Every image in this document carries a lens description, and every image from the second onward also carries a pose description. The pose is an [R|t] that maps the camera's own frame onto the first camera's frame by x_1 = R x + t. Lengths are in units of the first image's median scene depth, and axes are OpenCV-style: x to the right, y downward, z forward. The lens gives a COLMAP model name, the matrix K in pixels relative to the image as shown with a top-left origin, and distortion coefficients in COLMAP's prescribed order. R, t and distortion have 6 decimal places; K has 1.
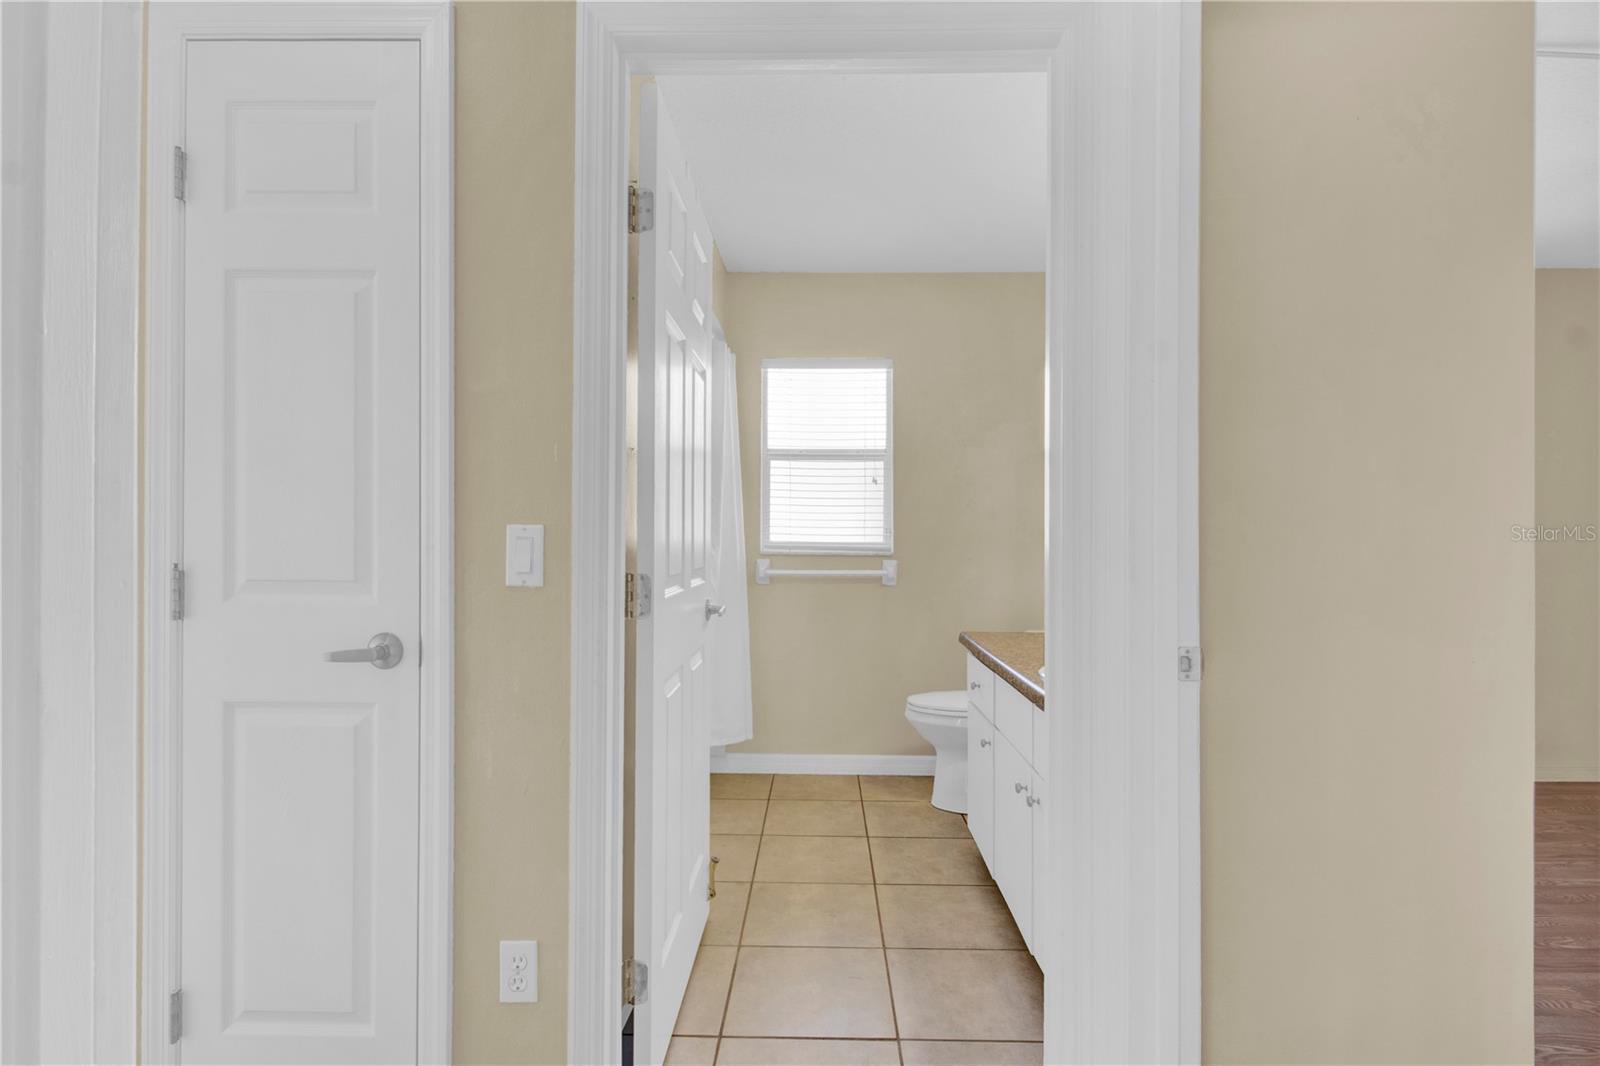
lens RADIAL K [[765.7, 0, 802.4], [0, 765.7, 533.1], [0, 0, 1]] dist [-0.002991, -0.002733]
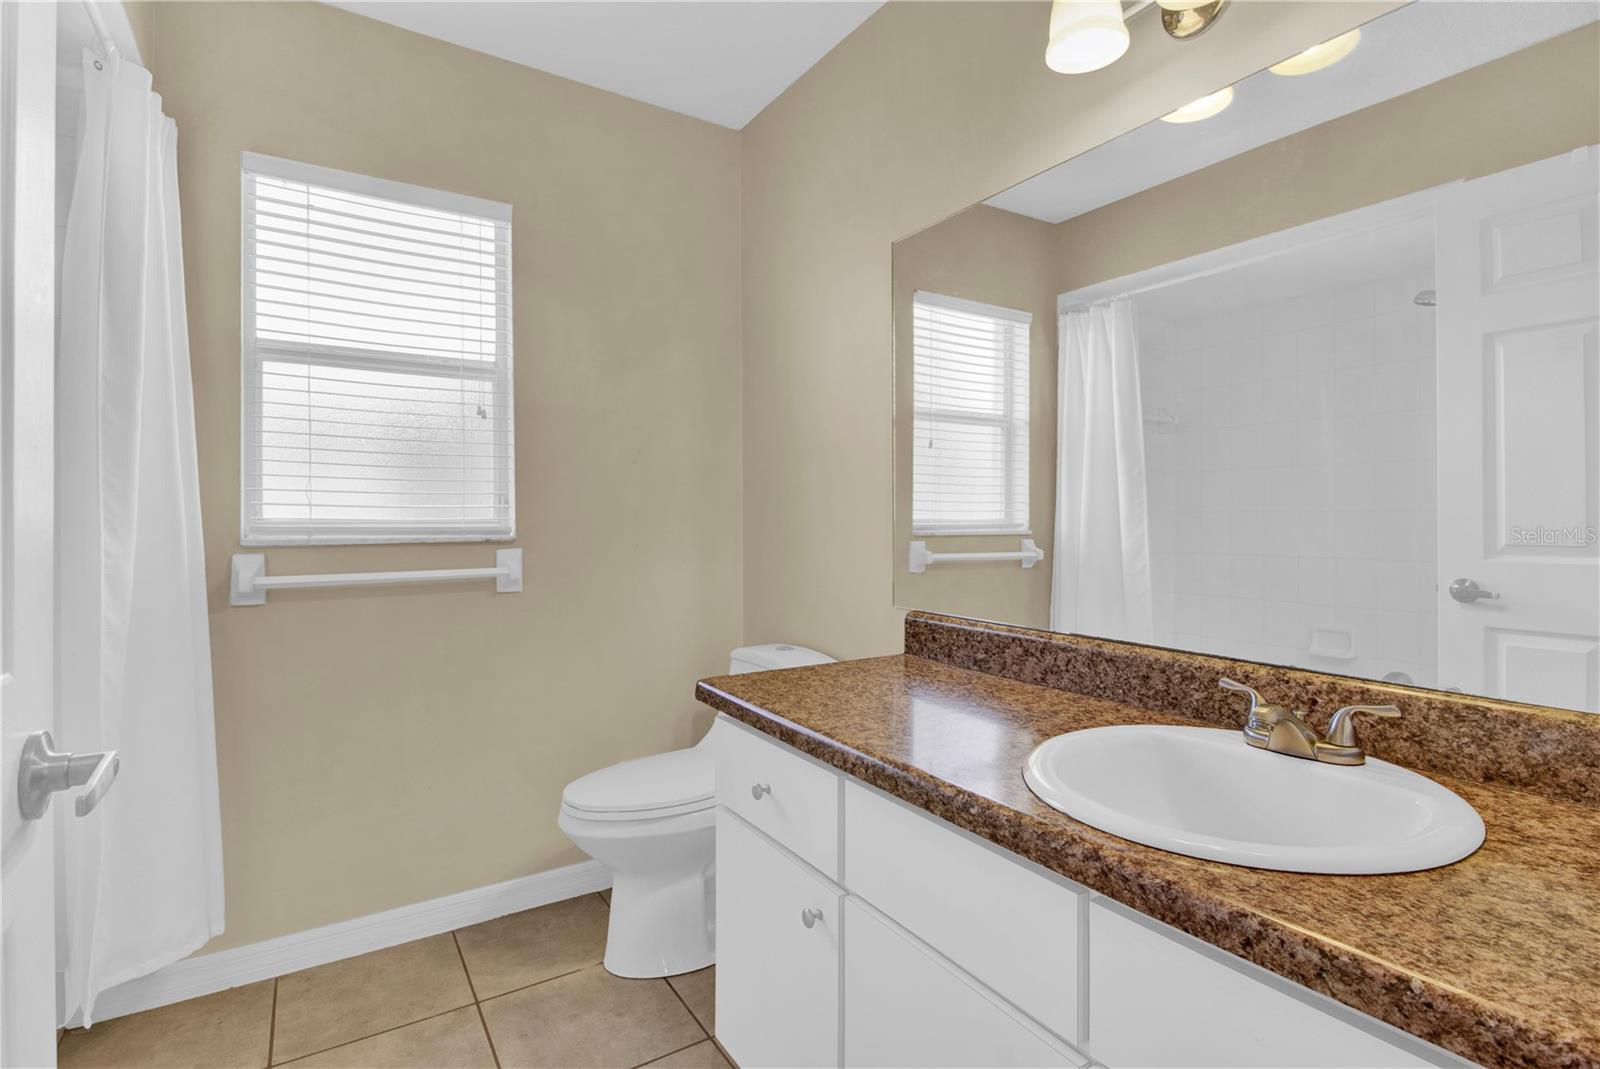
lens RADIAL K [[765.7, 0, 768.5], [0, 765.7, 514.8], [0, 0, 1]] dist [-0.002991, -0.002733]
pose [[0.843461, -0.006000, 0.537156, -0.032181], [0.005856, 0.999981, 0.001974, 0.008996], [-0.537158, 0.001481, 0.843480, 0.401934]]
